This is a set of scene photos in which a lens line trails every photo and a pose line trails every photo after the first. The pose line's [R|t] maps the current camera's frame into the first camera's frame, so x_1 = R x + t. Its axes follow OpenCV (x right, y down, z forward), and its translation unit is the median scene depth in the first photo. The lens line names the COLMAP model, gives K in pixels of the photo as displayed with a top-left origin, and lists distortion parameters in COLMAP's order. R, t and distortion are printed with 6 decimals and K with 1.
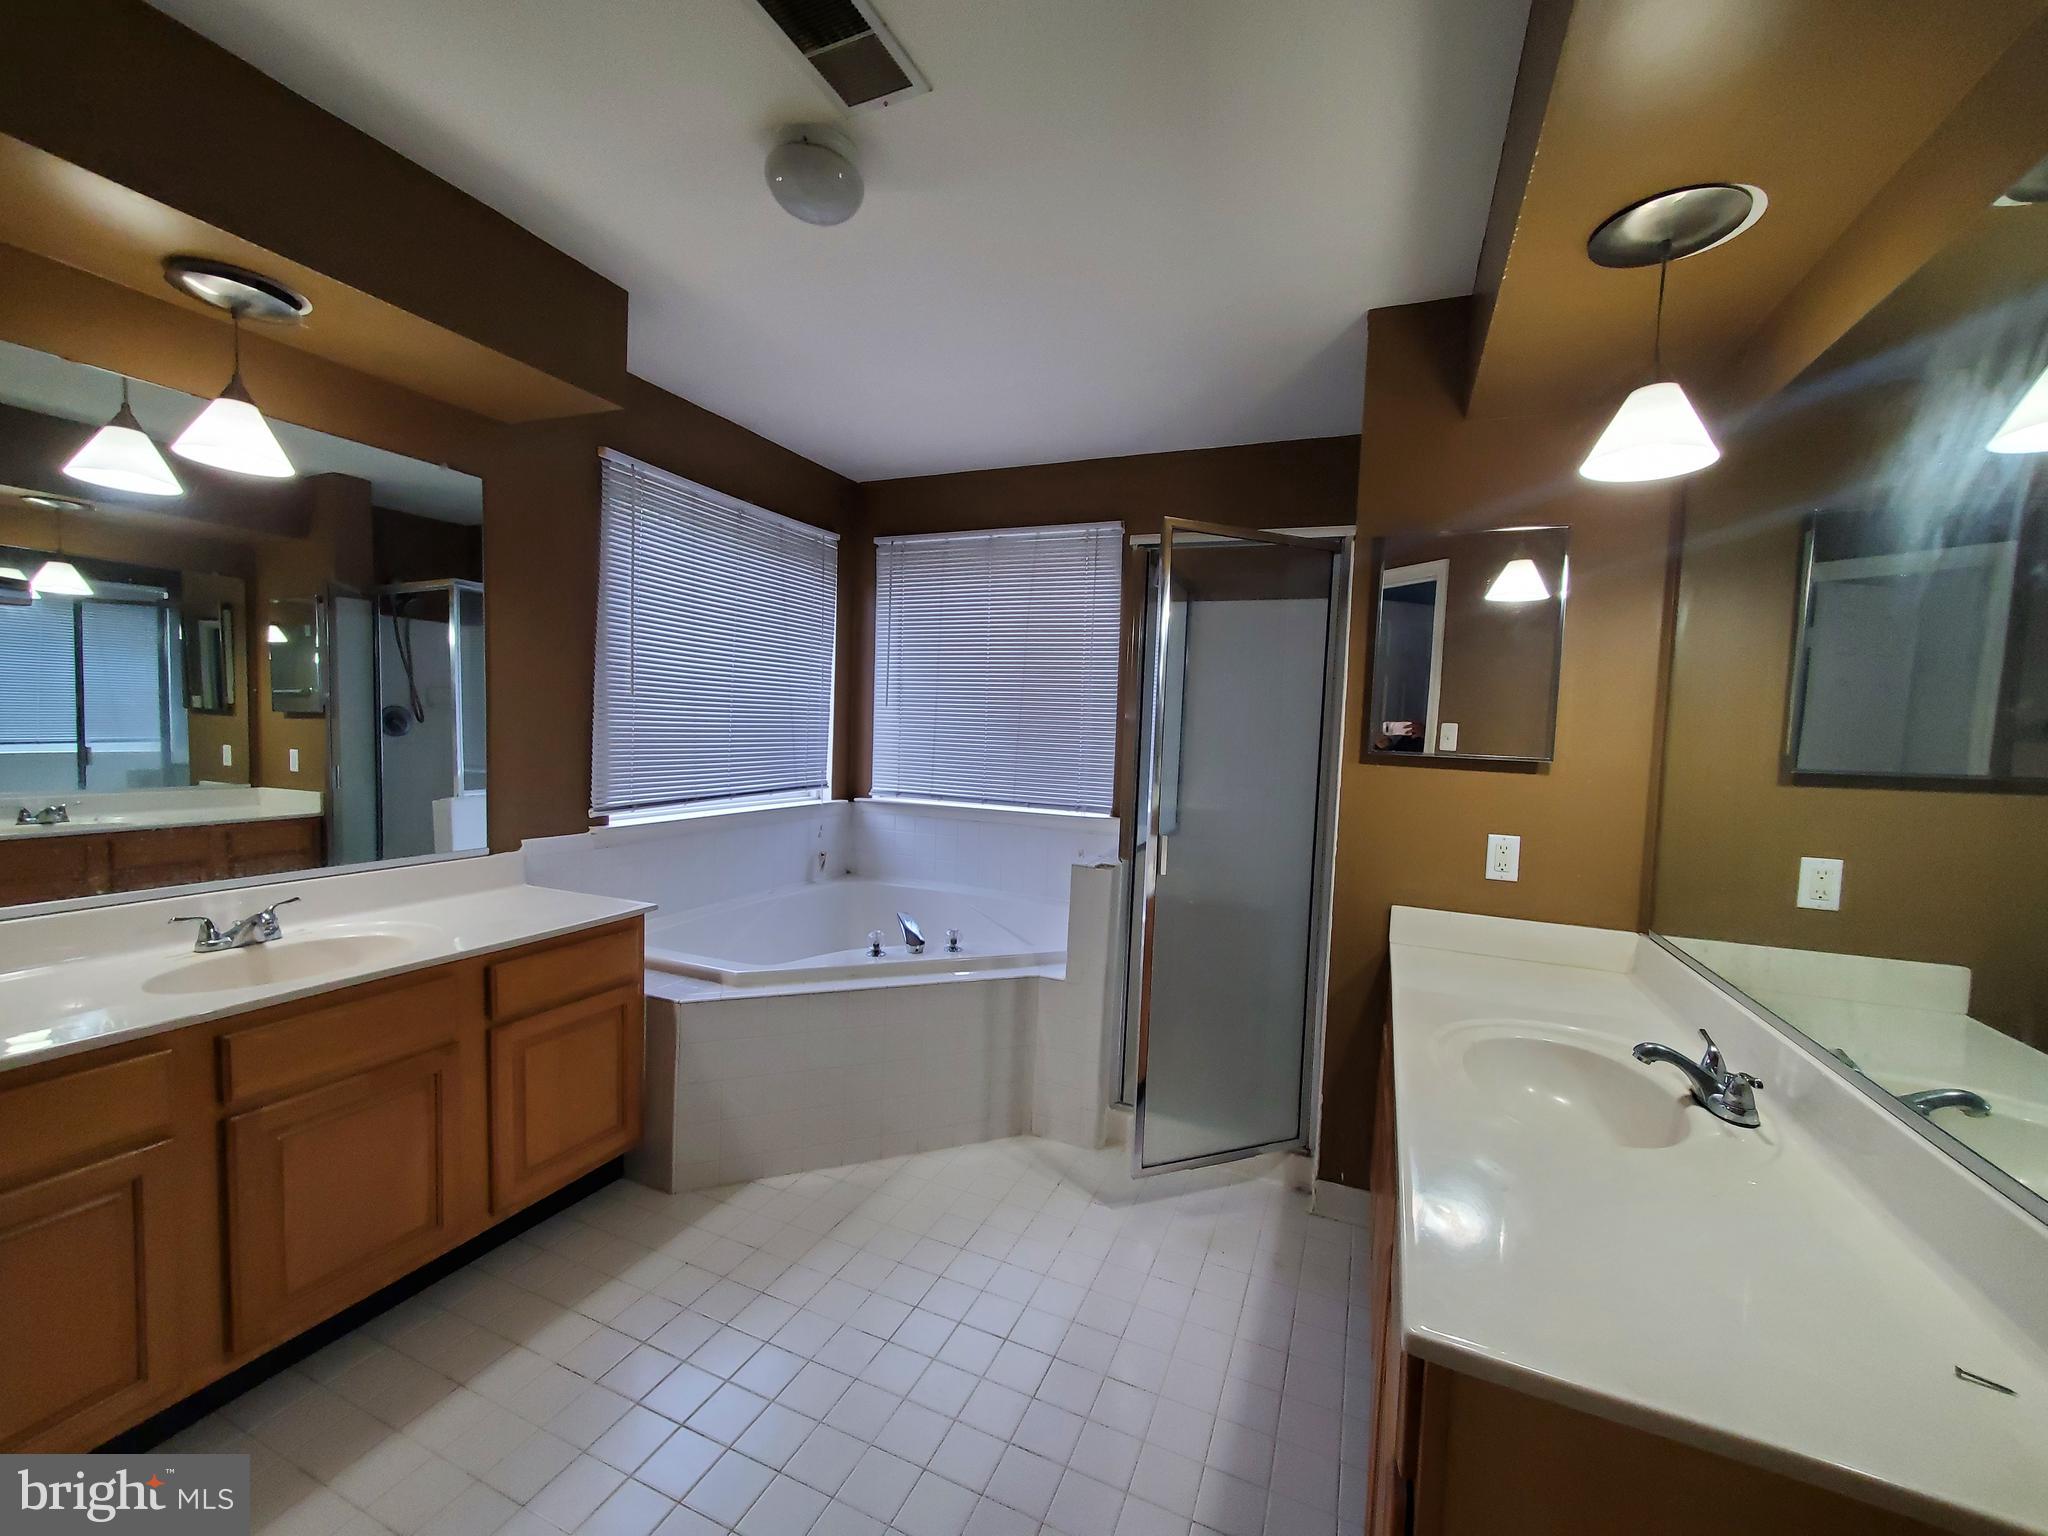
lens RADIAL K [[818.6, 0, 1025.8], [0, 818.6, 773.6], [0, 0, 1]] dist [-0.004451, -0.001049]
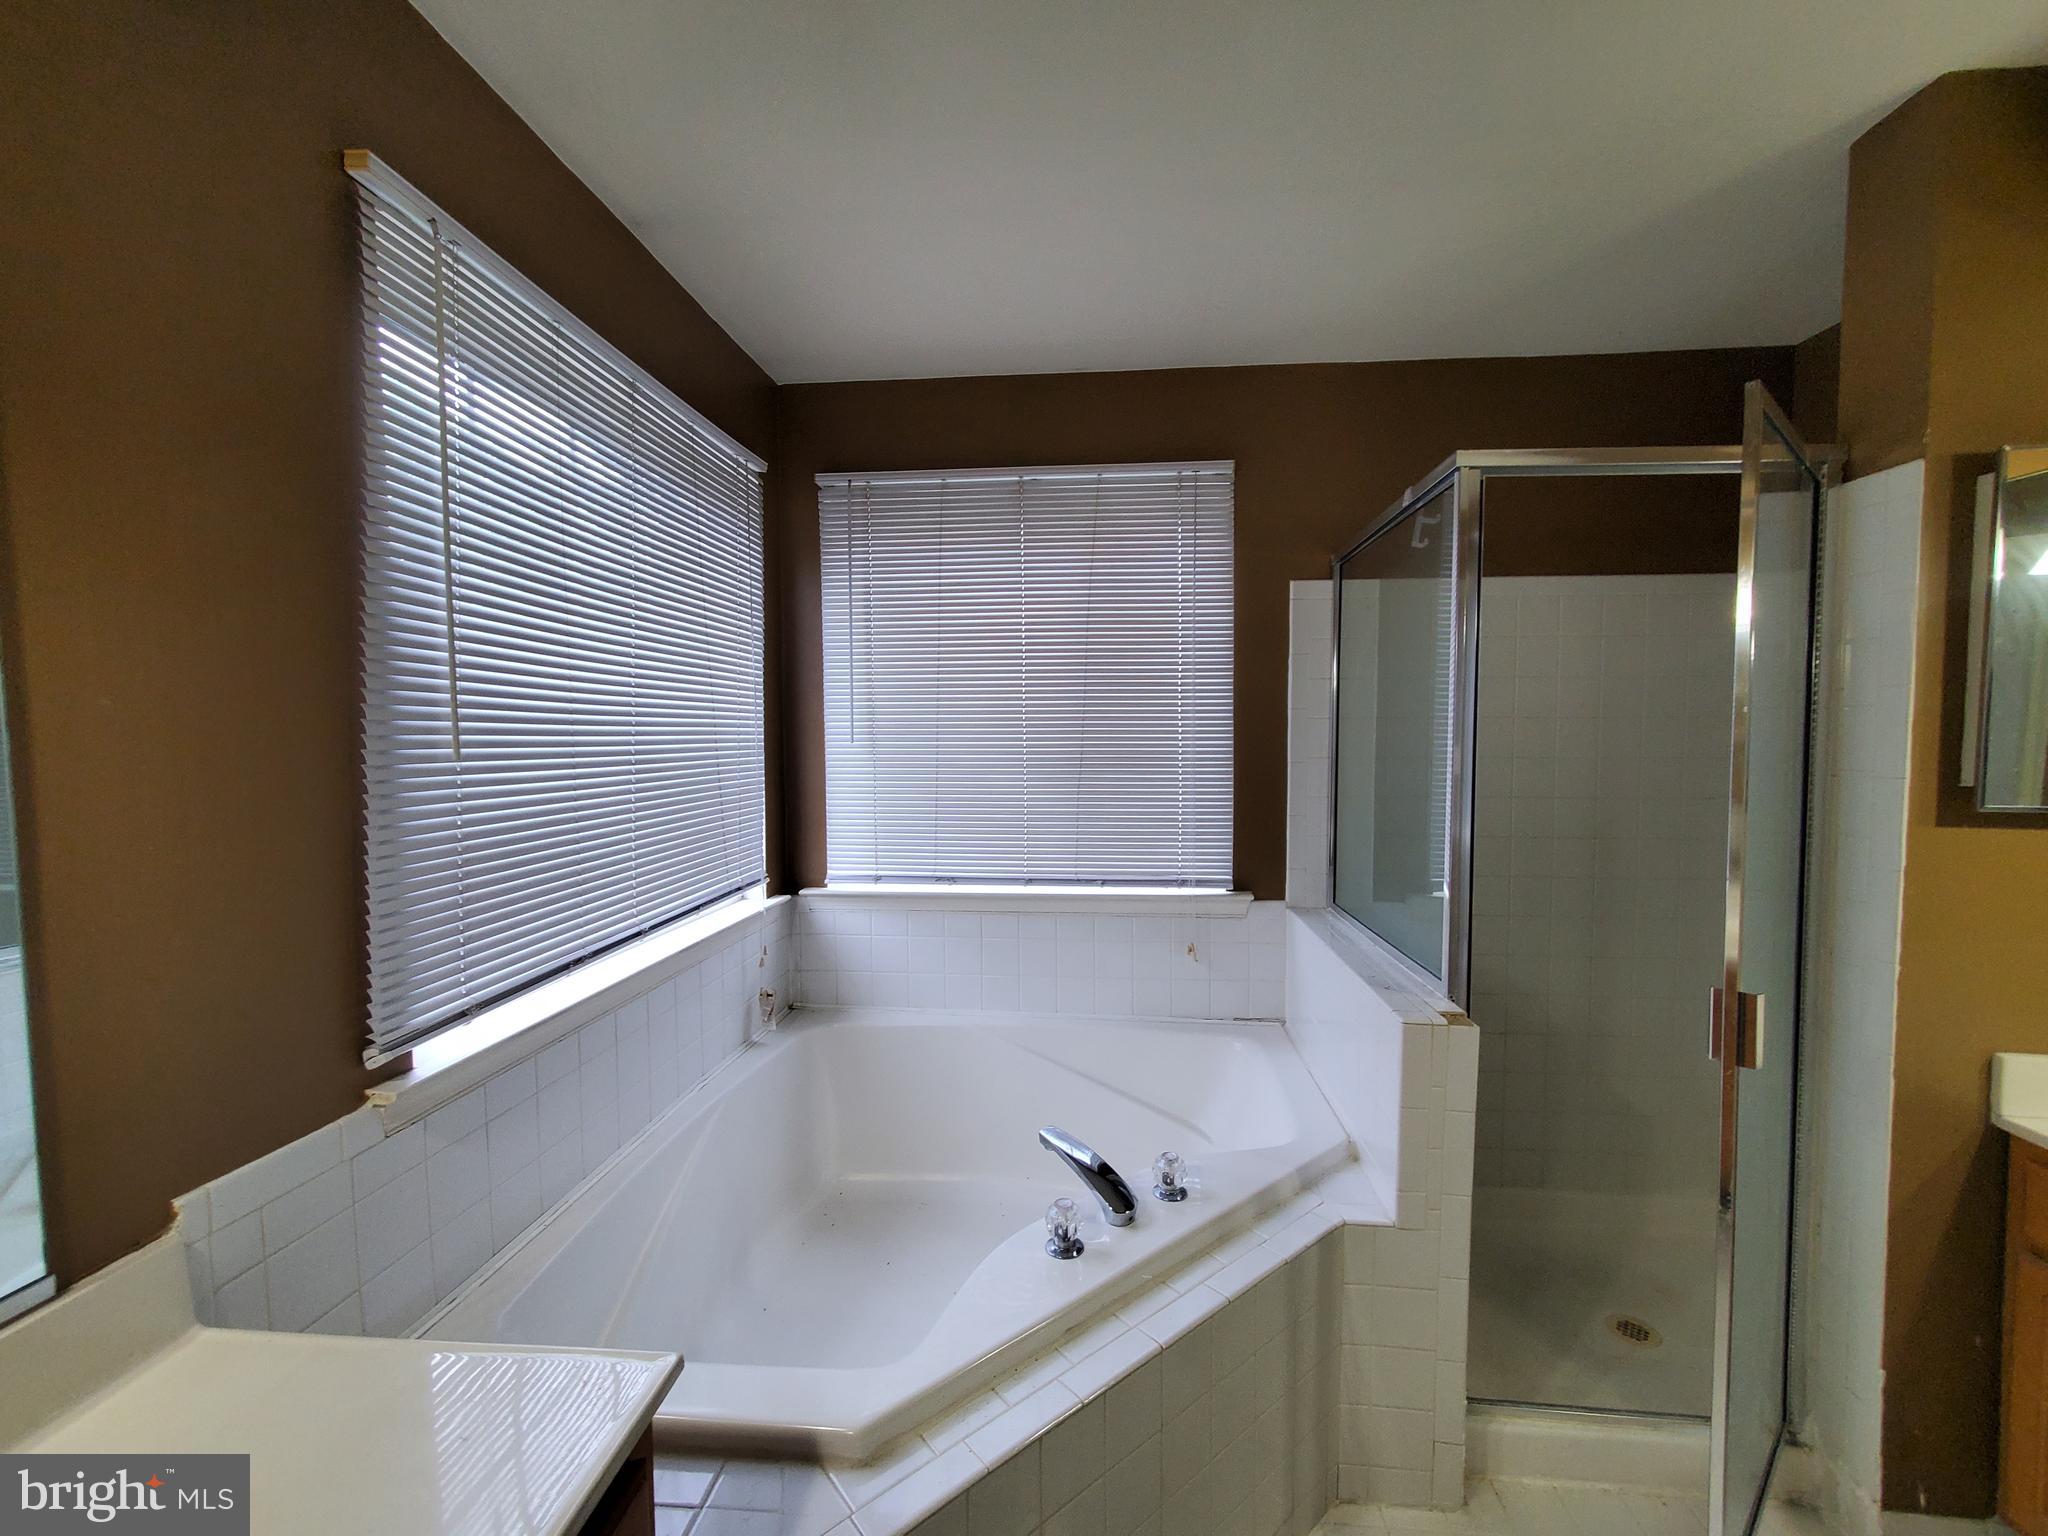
lens RADIAL K [[818.6, 0, 1026.8], [0, 818.6, 772.7], [0, 0, 1]] dist [-0.004451, -0.001049]
pose [[0.950011, -0.053122, 0.307663, -0.246441], [0.055084, 0.998479, 0.002312, -0.054881], [-0.307318, 0.014751, 0.951493, 0.373027]]
